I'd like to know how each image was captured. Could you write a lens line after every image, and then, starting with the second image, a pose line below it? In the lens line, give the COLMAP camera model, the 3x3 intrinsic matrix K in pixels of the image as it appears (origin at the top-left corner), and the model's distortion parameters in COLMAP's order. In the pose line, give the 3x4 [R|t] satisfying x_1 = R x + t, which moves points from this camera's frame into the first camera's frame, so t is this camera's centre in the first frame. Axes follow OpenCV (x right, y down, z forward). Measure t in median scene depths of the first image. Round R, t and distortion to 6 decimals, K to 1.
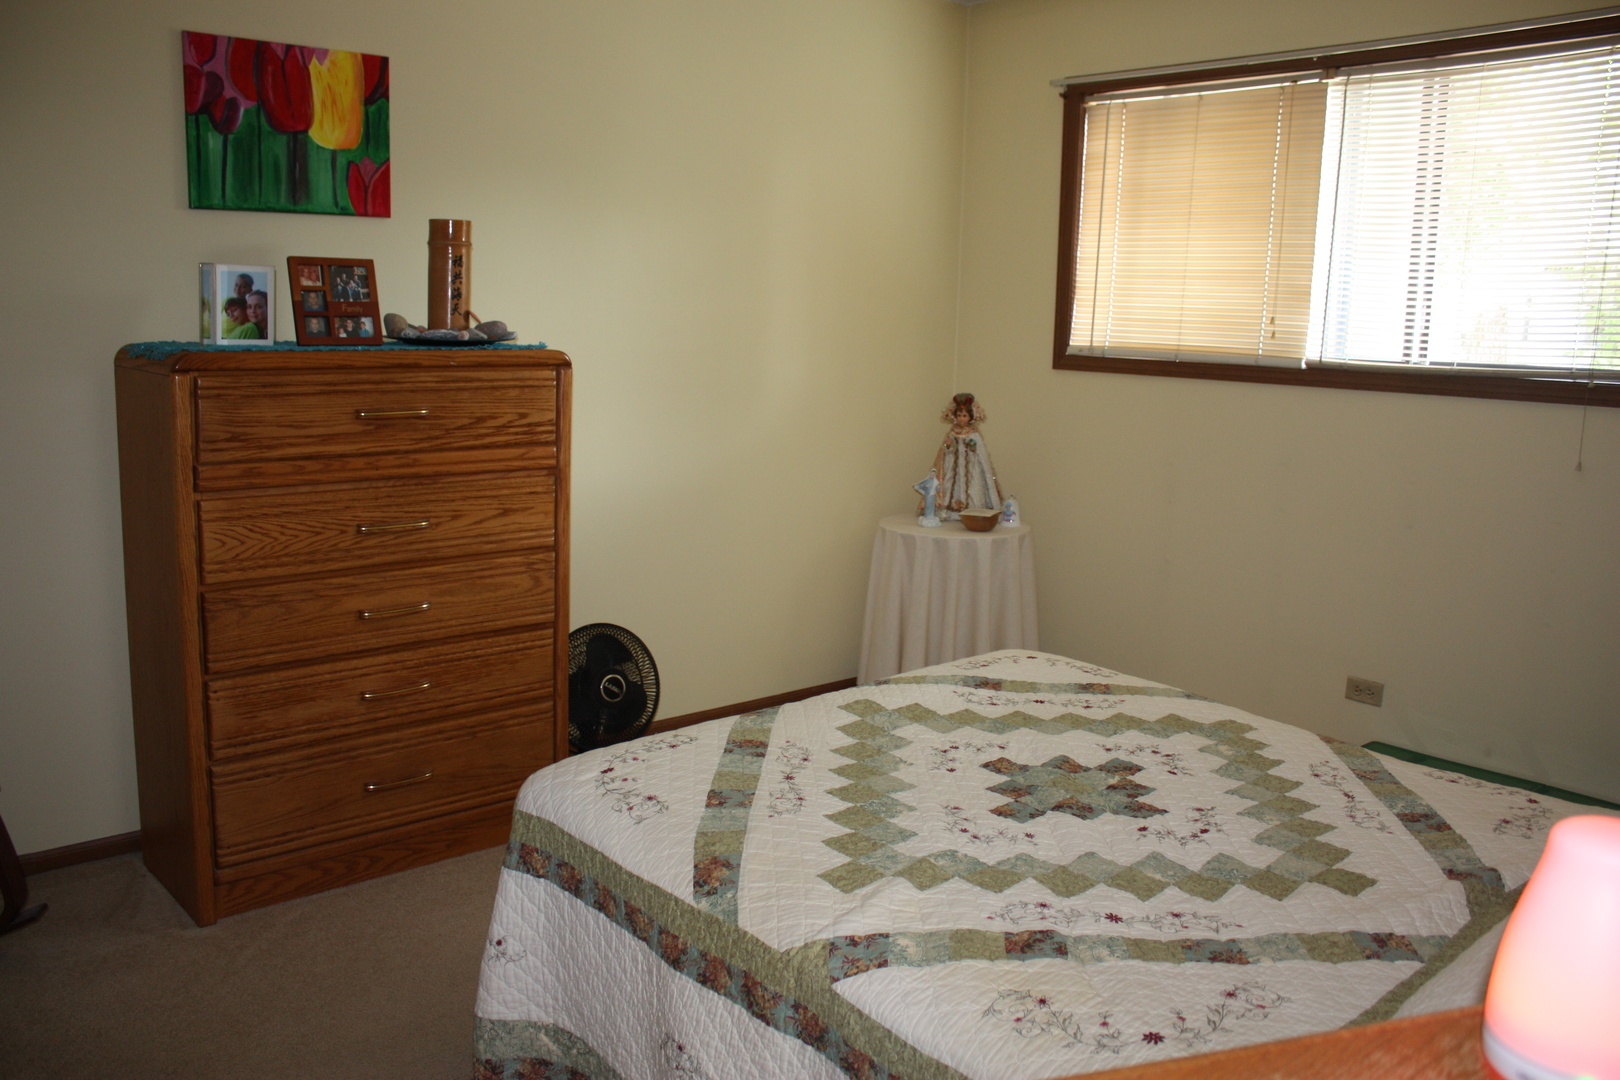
lens RADIAL K [[1354.5, 0, 804.0], [0, 1354.5, 542.1], [0, 0, 1]] dist [-0.170328, 0.160517]
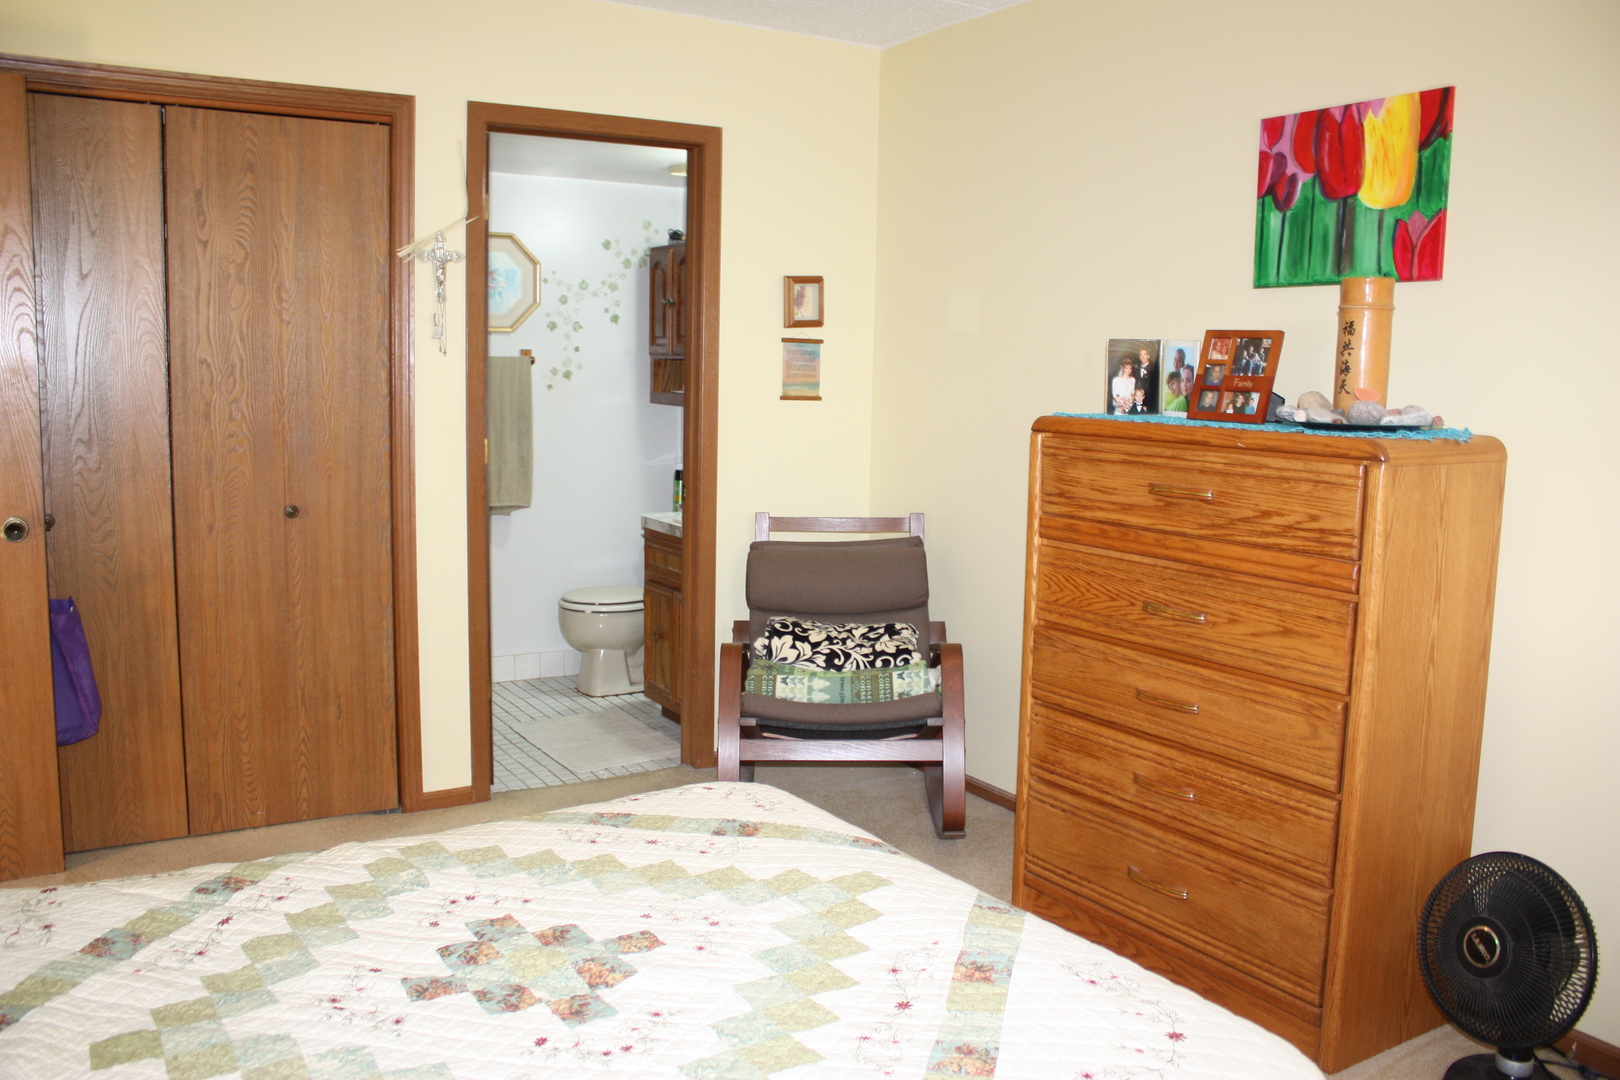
lens RADIAL K [[1354.5, 0, 804.0], [0, 1354.5, 542.1], [0, 0, 1]] dist [-0.170328, 0.160517]
pose [[-0.180975, 0.096099, -0.978781, 0.628877], [-0.191550, 0.972712, 0.130920, -0.128023], [0.964654, 0.211179, -0.157628, 0.855013]]
